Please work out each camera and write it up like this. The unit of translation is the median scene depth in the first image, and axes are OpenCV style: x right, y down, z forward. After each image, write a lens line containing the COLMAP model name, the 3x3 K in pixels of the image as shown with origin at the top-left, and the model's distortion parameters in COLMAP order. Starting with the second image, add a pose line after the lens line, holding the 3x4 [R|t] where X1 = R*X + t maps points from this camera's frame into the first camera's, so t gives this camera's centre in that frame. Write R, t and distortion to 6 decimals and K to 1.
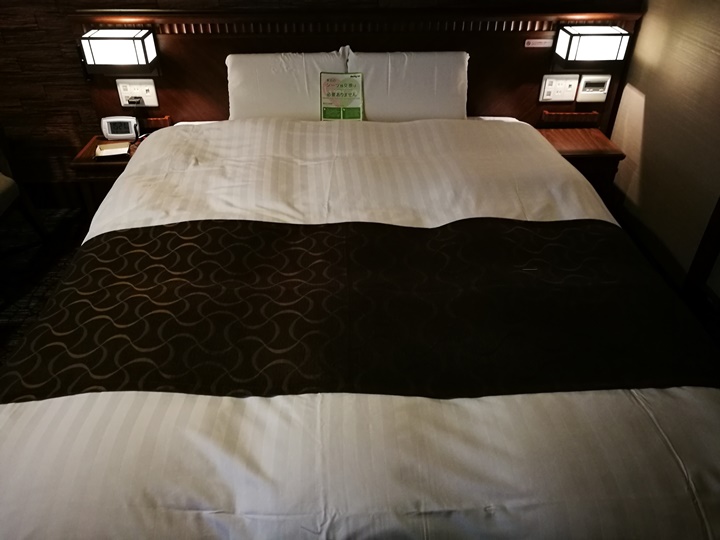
lens RADIAL K [[558.4, 0, 357.6], [0, 558.4, 267.7], [0, 0, 1]] dist [-0.002166, 0.019686]
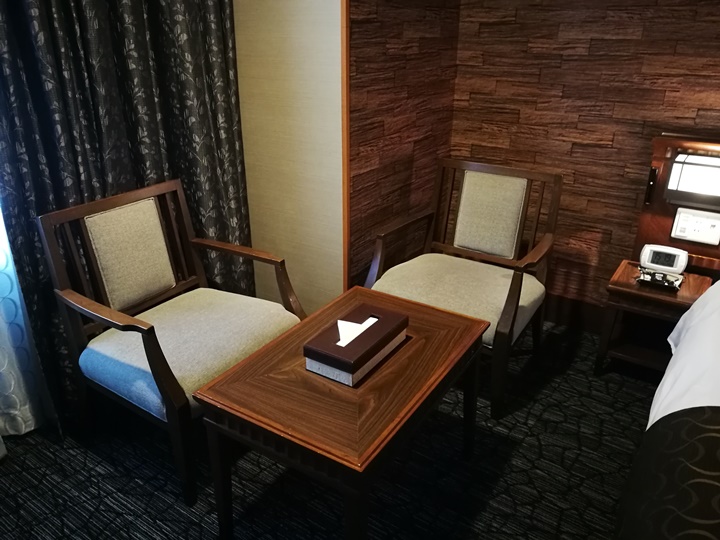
lens RADIAL K [[558.4, 0, 355.8], [0, 558.4, 270.4], [0, 0, 1]] dist [-0.002166, 0.019686]
pose [[0.792099, 0.239708, -0.561355, -0.314641], [-0.345206, 0.934382, -0.088105, 0.011375], [0.503401, 0.263571, 0.822872, 0.036960]]
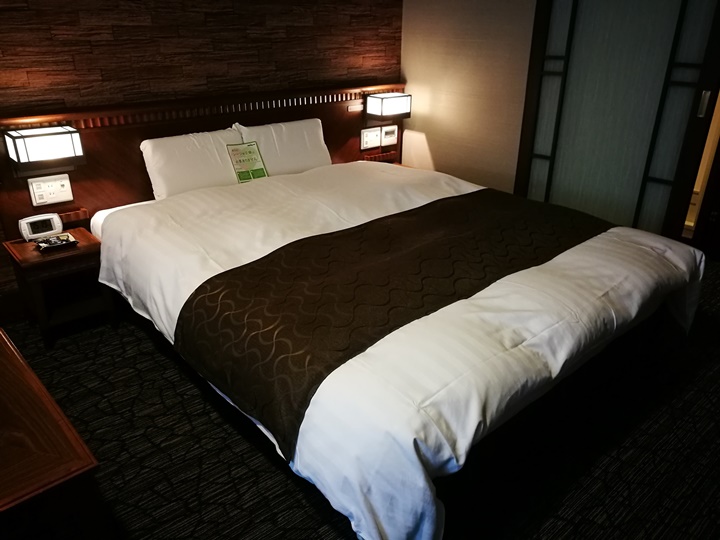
lens RADIAL K [[558.4, 0, 366.5], [0, 558.4, 273.8], [0, 0, 1]] dist [-0.002166, 0.019686]
pose [[0.786359, -0.255120, 0.562630, -0.555324], [0.340371, 0.938963, -0.049955, 0.066903], [-0.515545, 0.230785, 0.825198, -0.070175]]
